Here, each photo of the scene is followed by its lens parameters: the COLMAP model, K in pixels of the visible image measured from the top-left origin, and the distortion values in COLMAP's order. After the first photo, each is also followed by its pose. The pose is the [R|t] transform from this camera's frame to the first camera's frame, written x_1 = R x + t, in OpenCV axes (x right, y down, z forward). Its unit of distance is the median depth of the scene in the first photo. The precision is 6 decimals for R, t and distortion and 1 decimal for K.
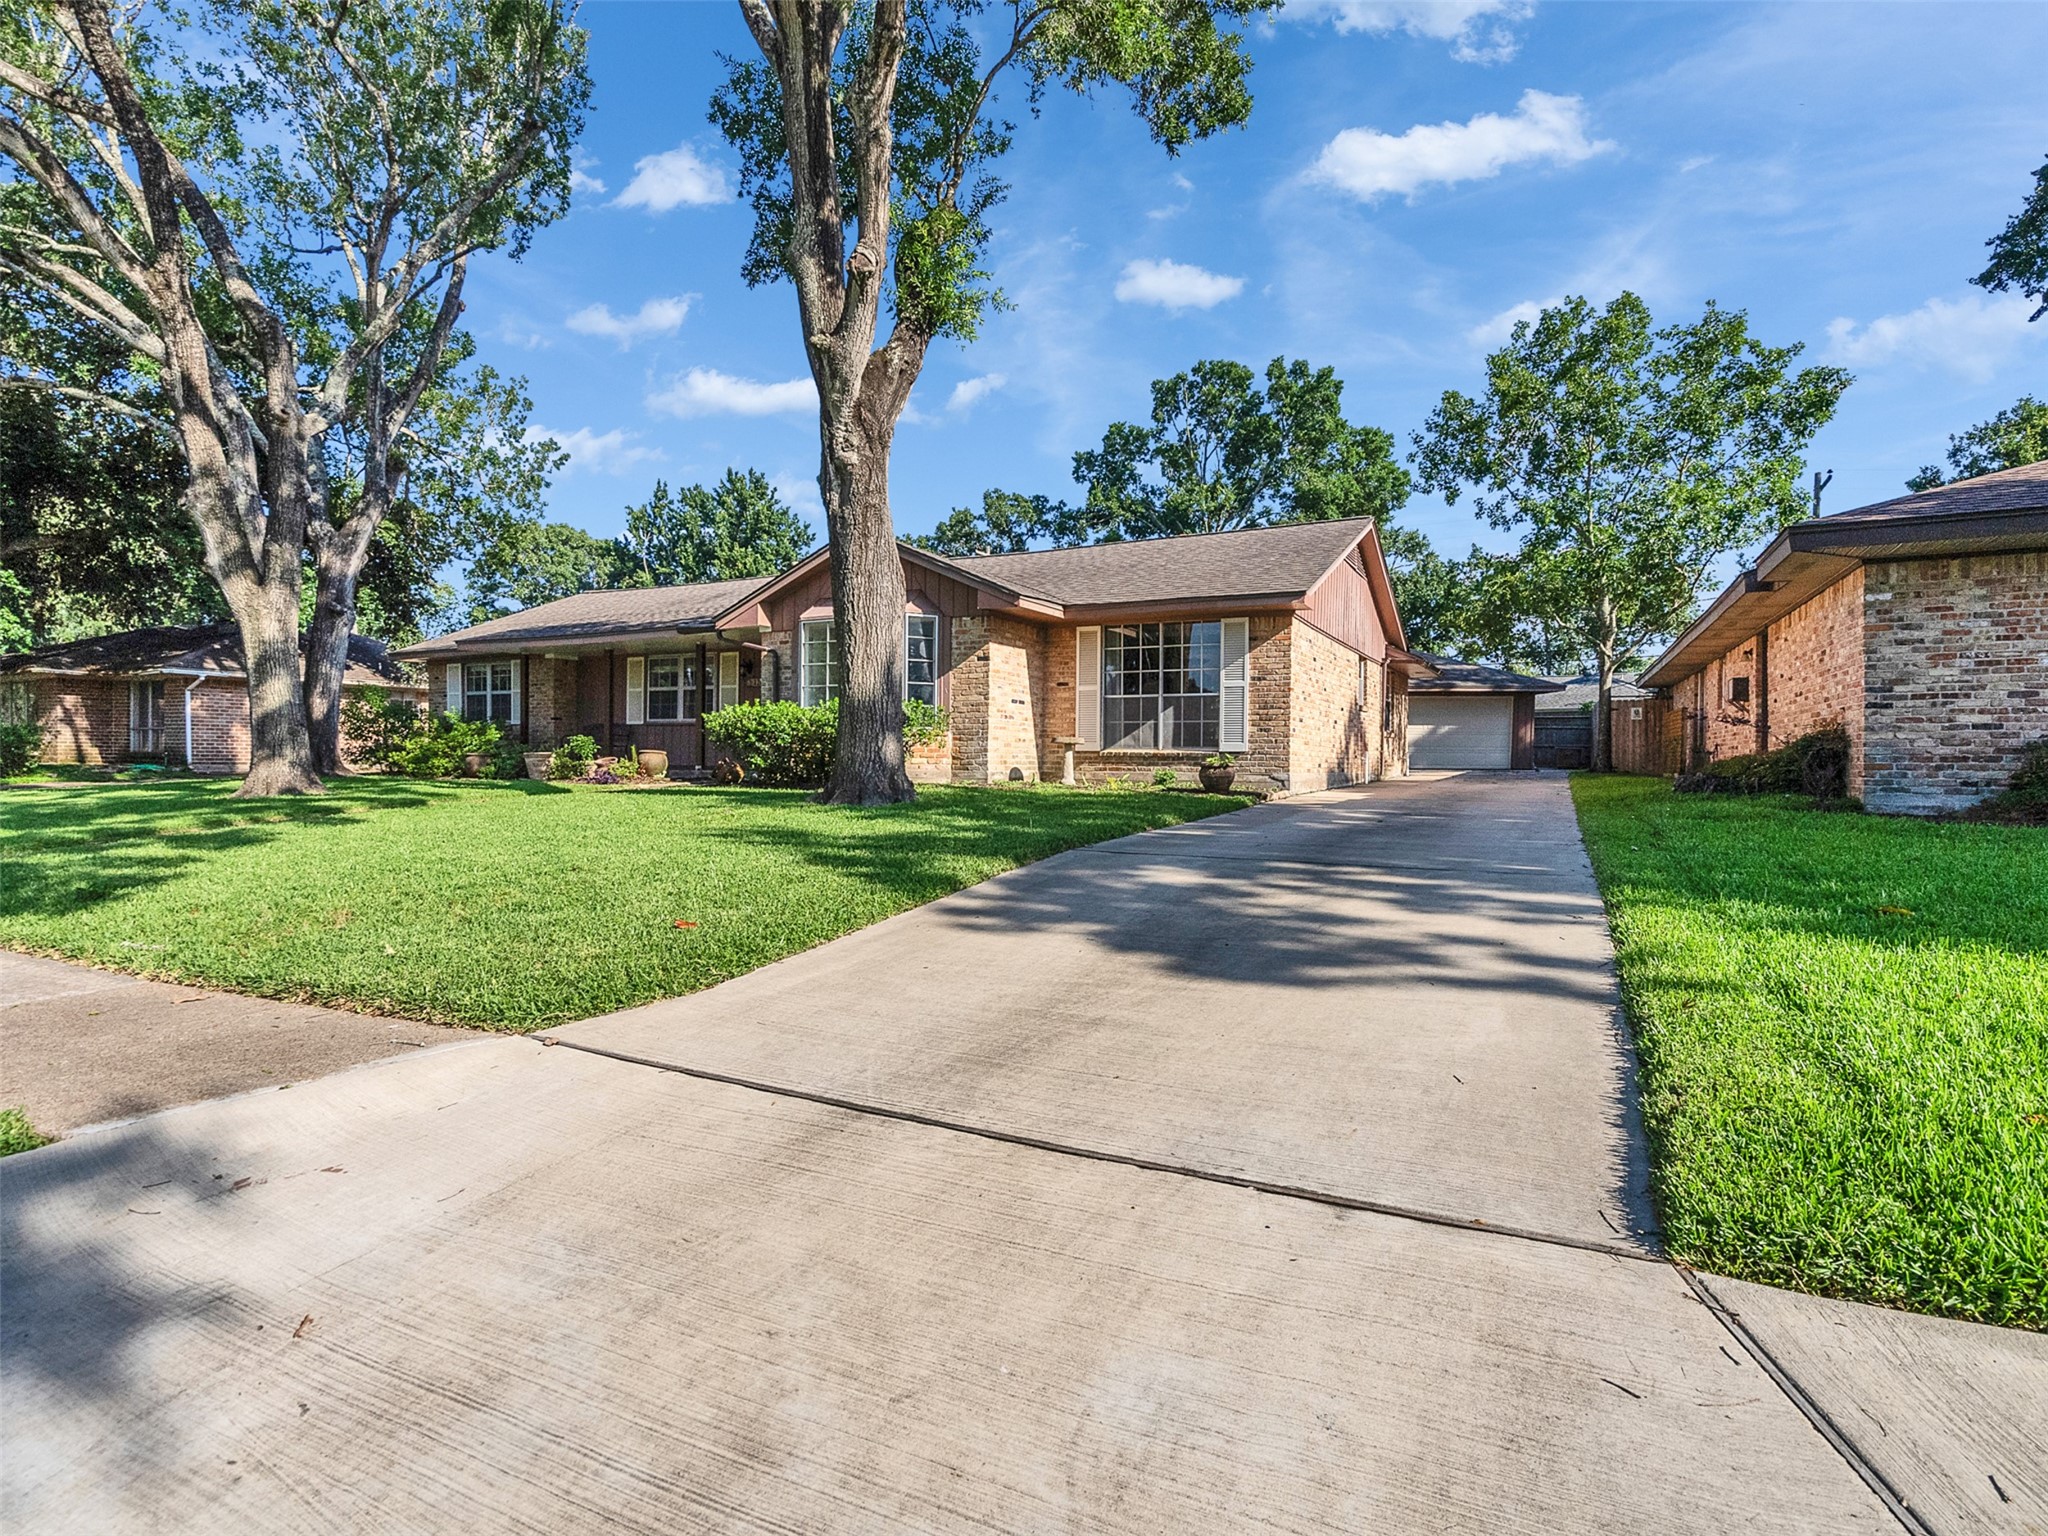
lens RADIAL K [[1045.8, 0, 1003.0], [0, 1045.8, 768.2], [0, 0, 1]] dist [-0.011279, 0.001203]
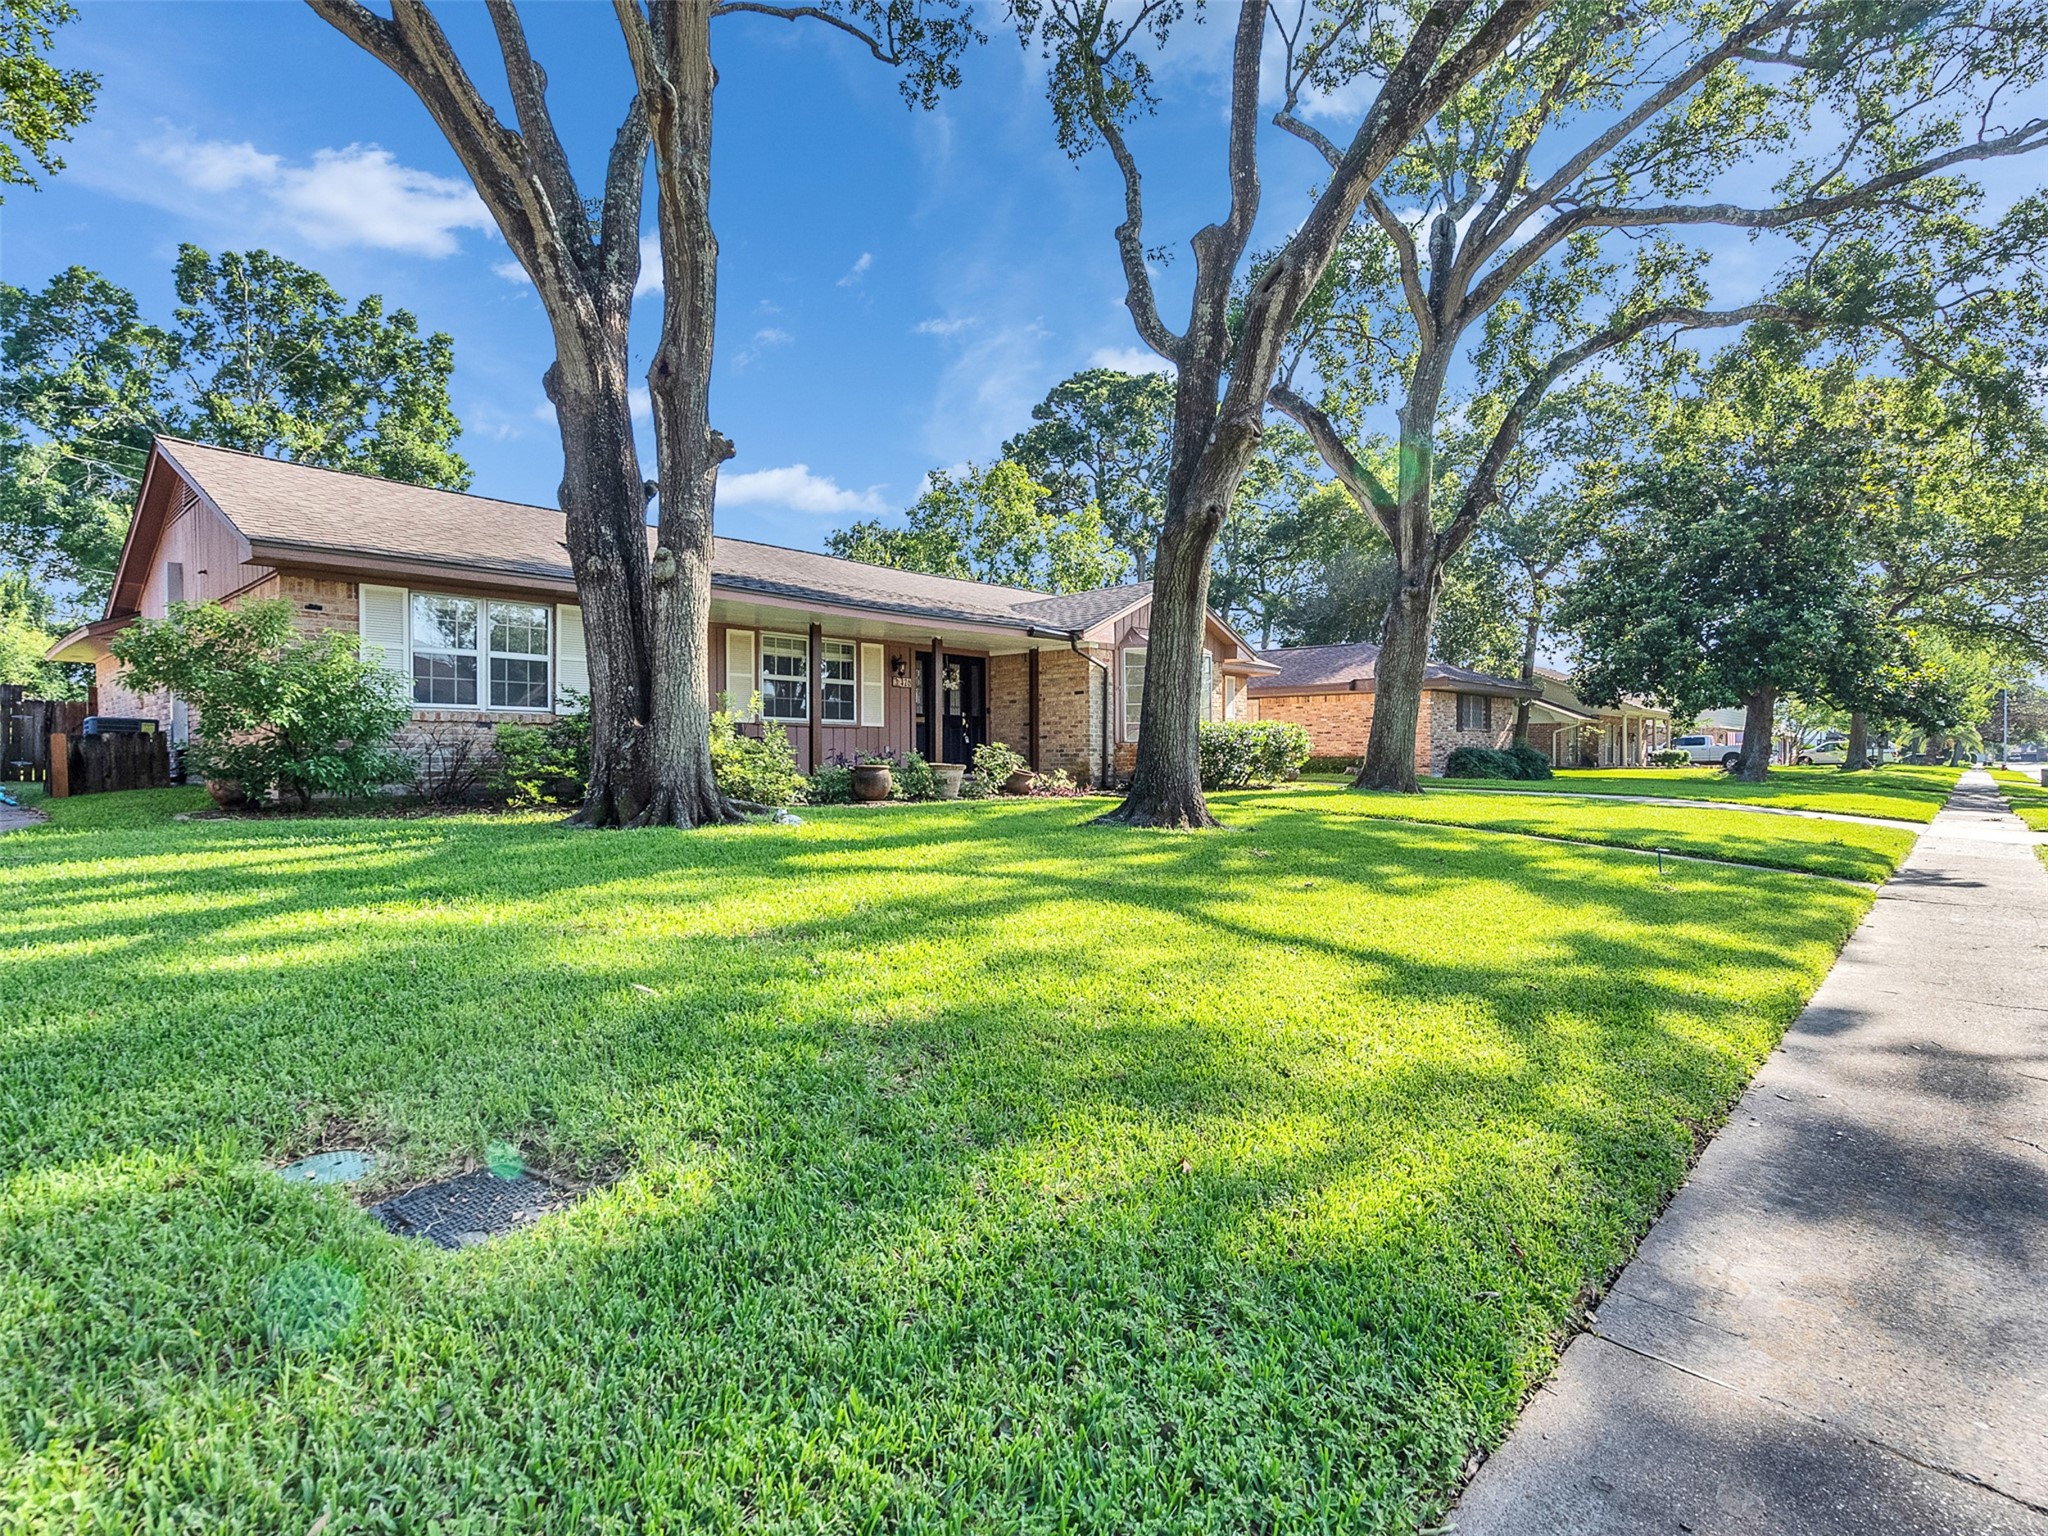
lens RADIAL K [[1045.8, 0, 1003.0], [0, 1045.8, 768.2], [0, 0, 1]] dist [-0.011279, 0.001203]
pose [[0.258816, -0.016617, 0.965784, -1.063703], [0.009706, 0.999846, 0.014602, -0.019820], [-0.965878, 0.005595, 0.258937, 0.668832]]
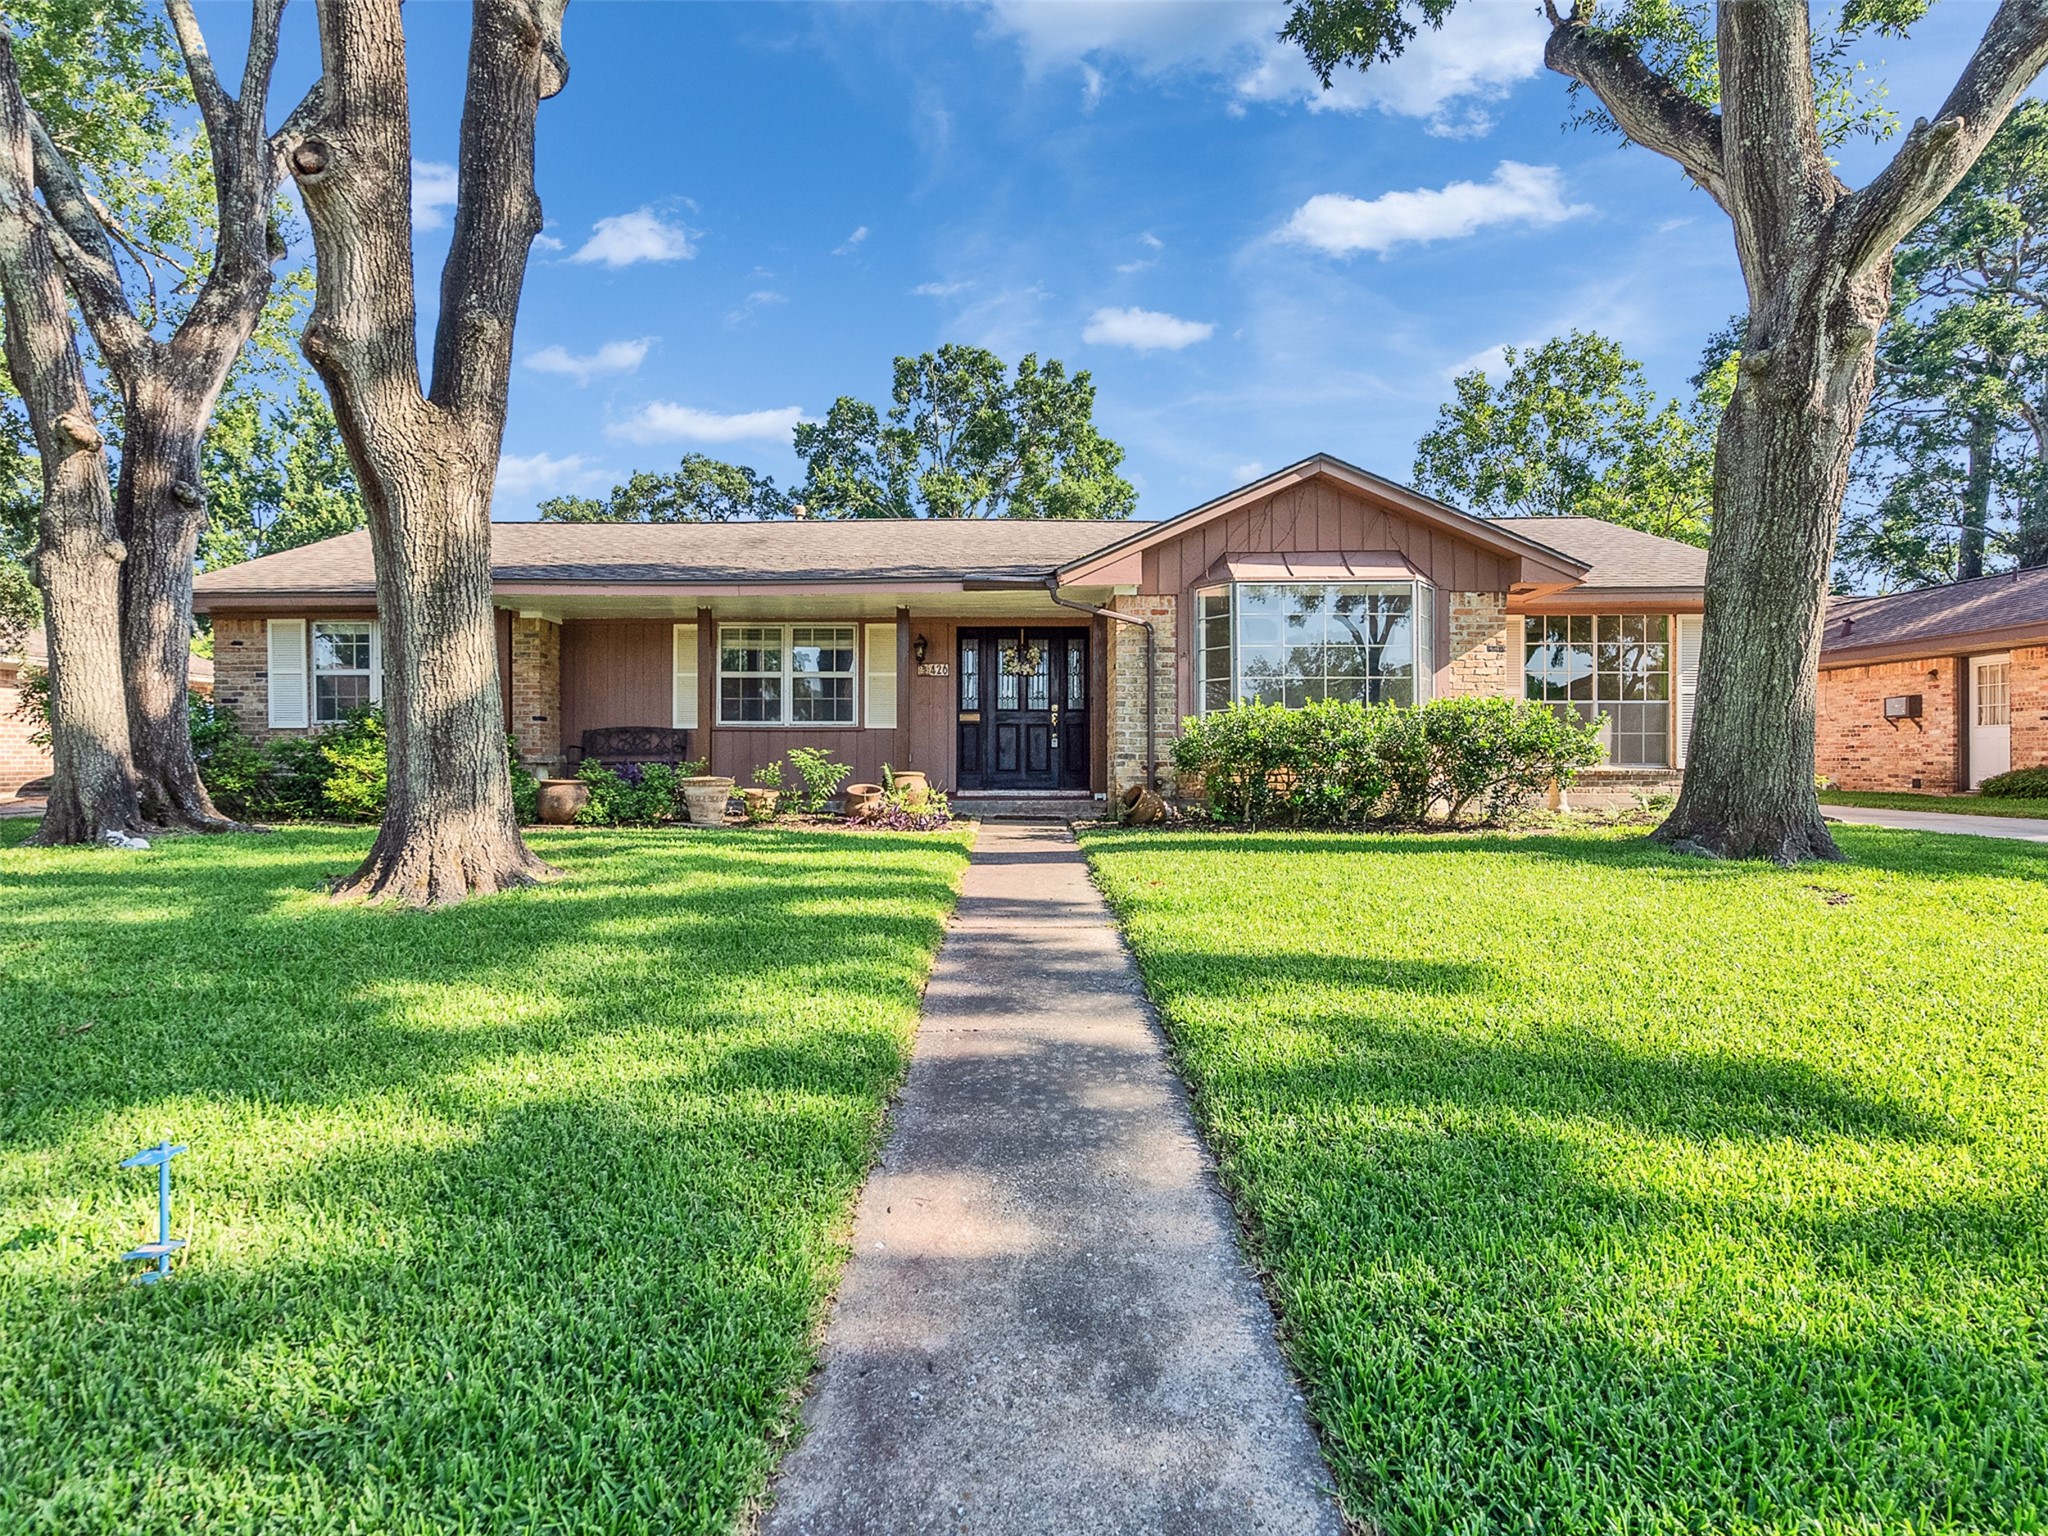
lens RADIAL K [[1045.8, 0, 1003.0], [0, 1045.8, 768.2], [0, 0, 1]] dist [-0.011279, 0.001203]
pose [[0.893402, -0.008476, 0.449178, -0.481696], [0.009950, 0.999950, -0.000920, -0.015447], [-0.449148, 0.005292, 0.893442, 0.349428]]
